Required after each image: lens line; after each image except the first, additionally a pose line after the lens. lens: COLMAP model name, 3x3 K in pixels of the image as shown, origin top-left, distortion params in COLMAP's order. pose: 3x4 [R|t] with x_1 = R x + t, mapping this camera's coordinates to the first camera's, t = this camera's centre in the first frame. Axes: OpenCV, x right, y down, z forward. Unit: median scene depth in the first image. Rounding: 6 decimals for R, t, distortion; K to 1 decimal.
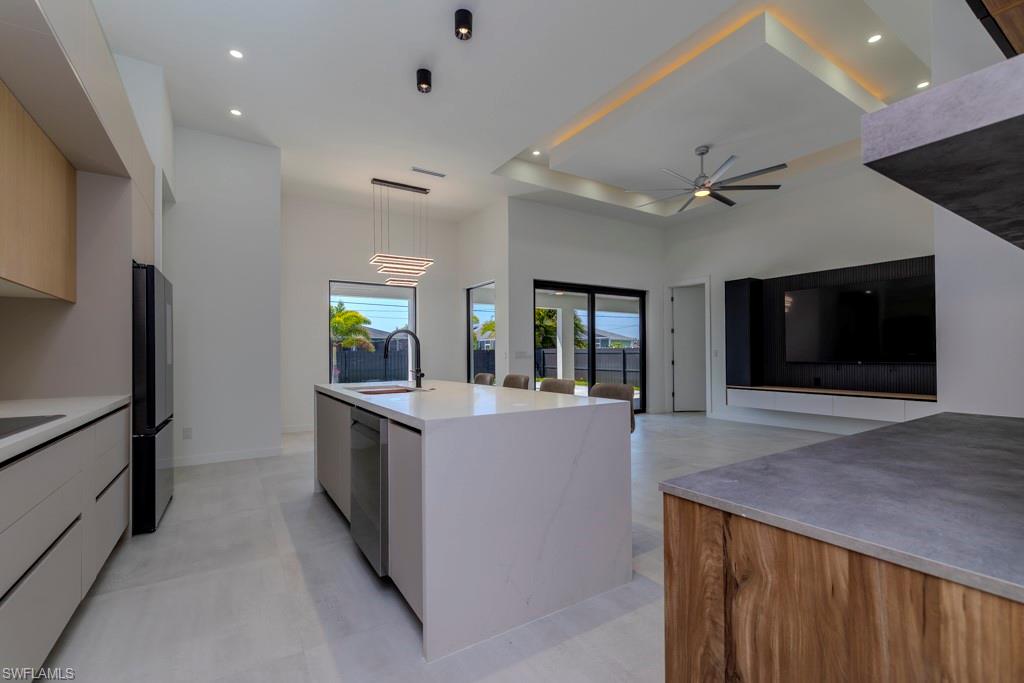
lens RADIAL K [[449.9, 0, 520.3], [0, 449.9, 353.9], [0, 0, 1]] dist [0.012285, 0.000062]
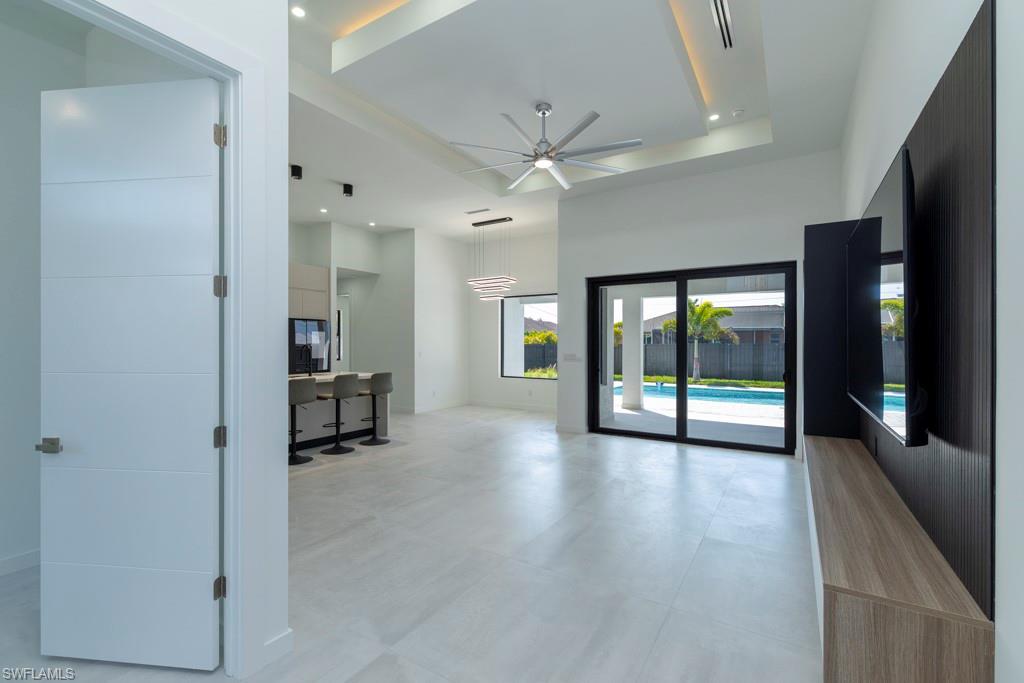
lens RADIAL K [[444.9, 0, 514.4], [0, 444.9, 343.8], [0, 0, 1]] dist [0.000962, 0.000490]
pose [[0.422428, 0.013495, -0.906296, 1.314570], [-0.006565, 0.999908, 0.011828, -0.061282], [0.906372, 0.000954, 0.422478, 0.759845]]
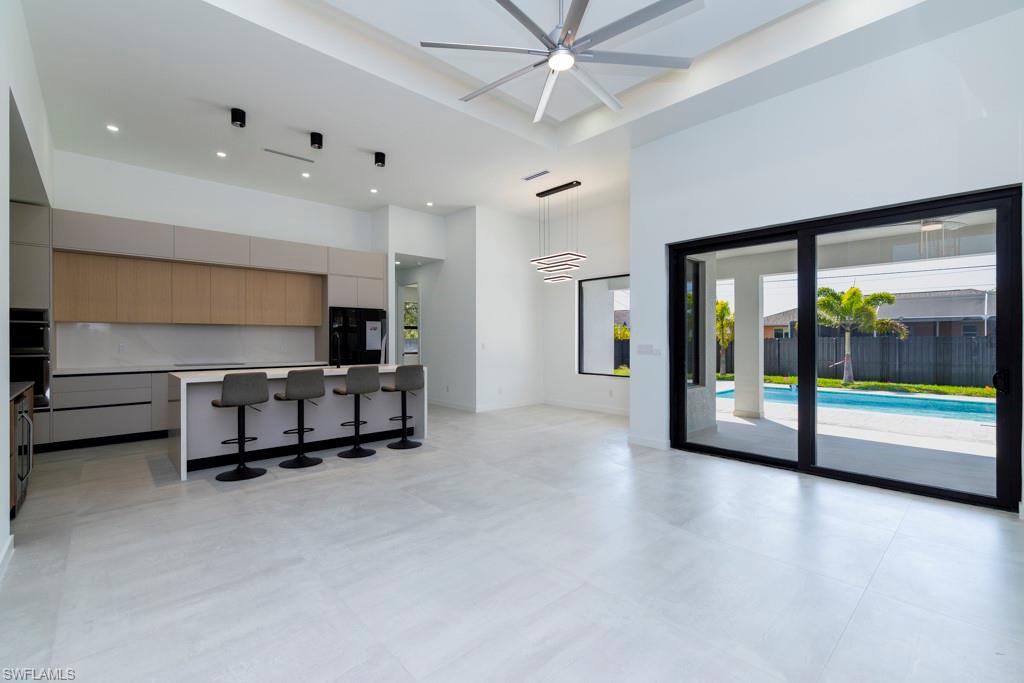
lens RADIAL K [[444.9, 0, 514.4], [0, 444.9, 343.8], [0, 0, 1]] dist [0.000962, 0.000490]
pose [[0.170175, 0.018596, -0.985238, 1.113707], [-0.001171, 0.999825, 0.018669, -0.033653], [0.985413, -0.002023, 0.170167, 1.034500]]
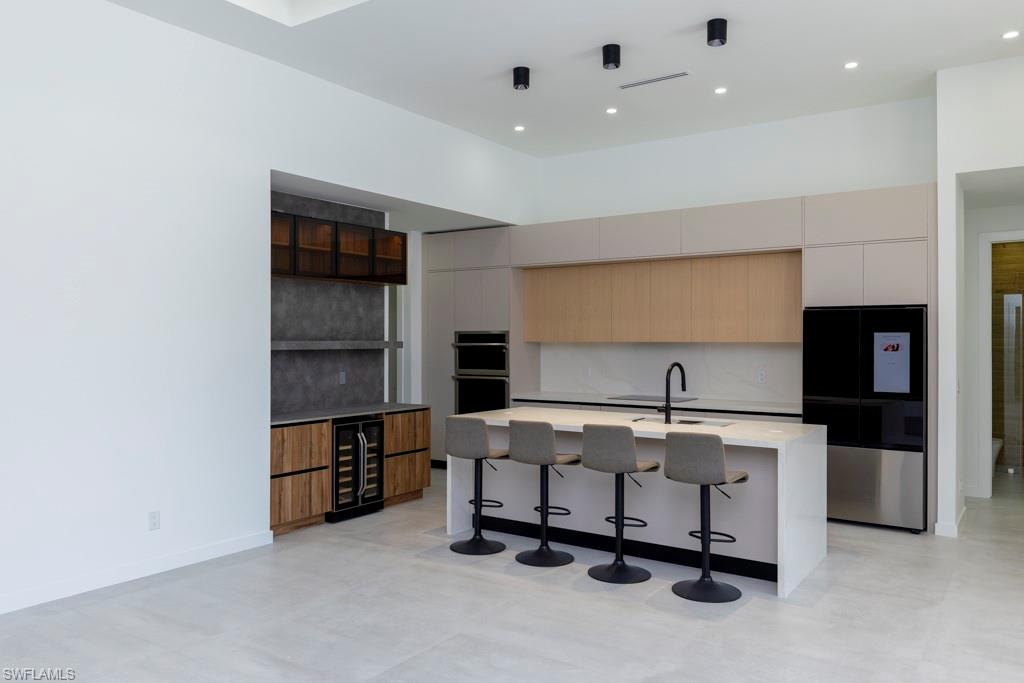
lens RADIAL K [[761.1, 0, 497.4], [0, 761.1, 350.9], [0, 0, 1]] dist [0.006301, -0.000694]
pose [[-0.929025, 0.017456, -0.369605, 0.528942], [0.011262, 0.999758, 0.018908, -0.086055], [0.369846, 0.013403, -0.928996, 1.793228]]
